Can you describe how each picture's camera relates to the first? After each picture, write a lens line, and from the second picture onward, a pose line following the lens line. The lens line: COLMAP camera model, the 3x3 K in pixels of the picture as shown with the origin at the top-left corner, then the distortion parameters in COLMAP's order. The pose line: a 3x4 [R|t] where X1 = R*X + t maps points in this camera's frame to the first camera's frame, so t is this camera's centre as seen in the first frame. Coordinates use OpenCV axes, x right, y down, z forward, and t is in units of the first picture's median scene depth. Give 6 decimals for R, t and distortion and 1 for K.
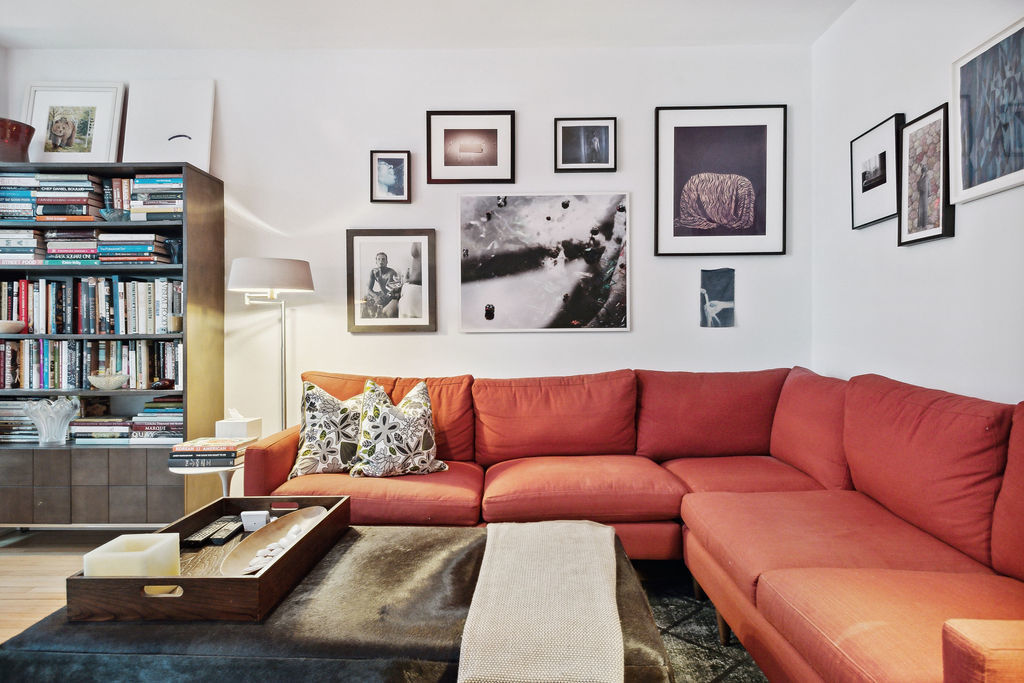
lens RADIAL K [[572.5, 0, 512.0], [0, 572.5, 341.5], [0, 0, 1]] dist [0.010958, 0.000355]
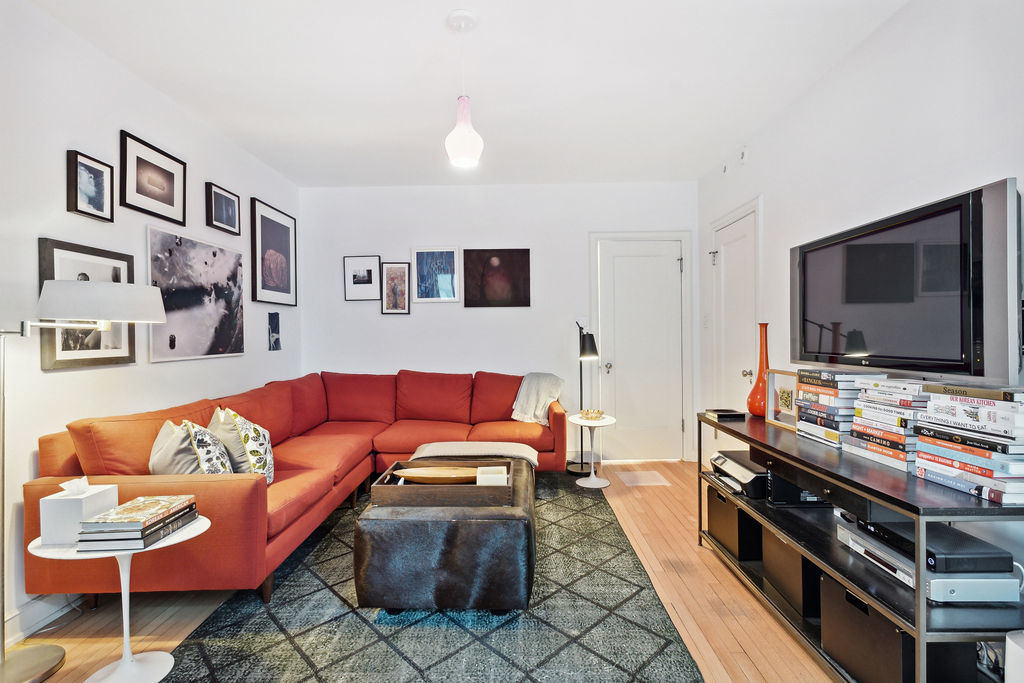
lens RADIAL K [[504.7, 0, 514.8], [0, 504.7, 324.9], [0, 0, 1]] dist [0.003919, 0.000004]
pose [[-0.019571, 0.024356, 0.999512, -0.998809], [0.022318, 0.999465, -0.023918, -0.046459], [-0.999559, 0.021839, -0.020104, 0.381010]]
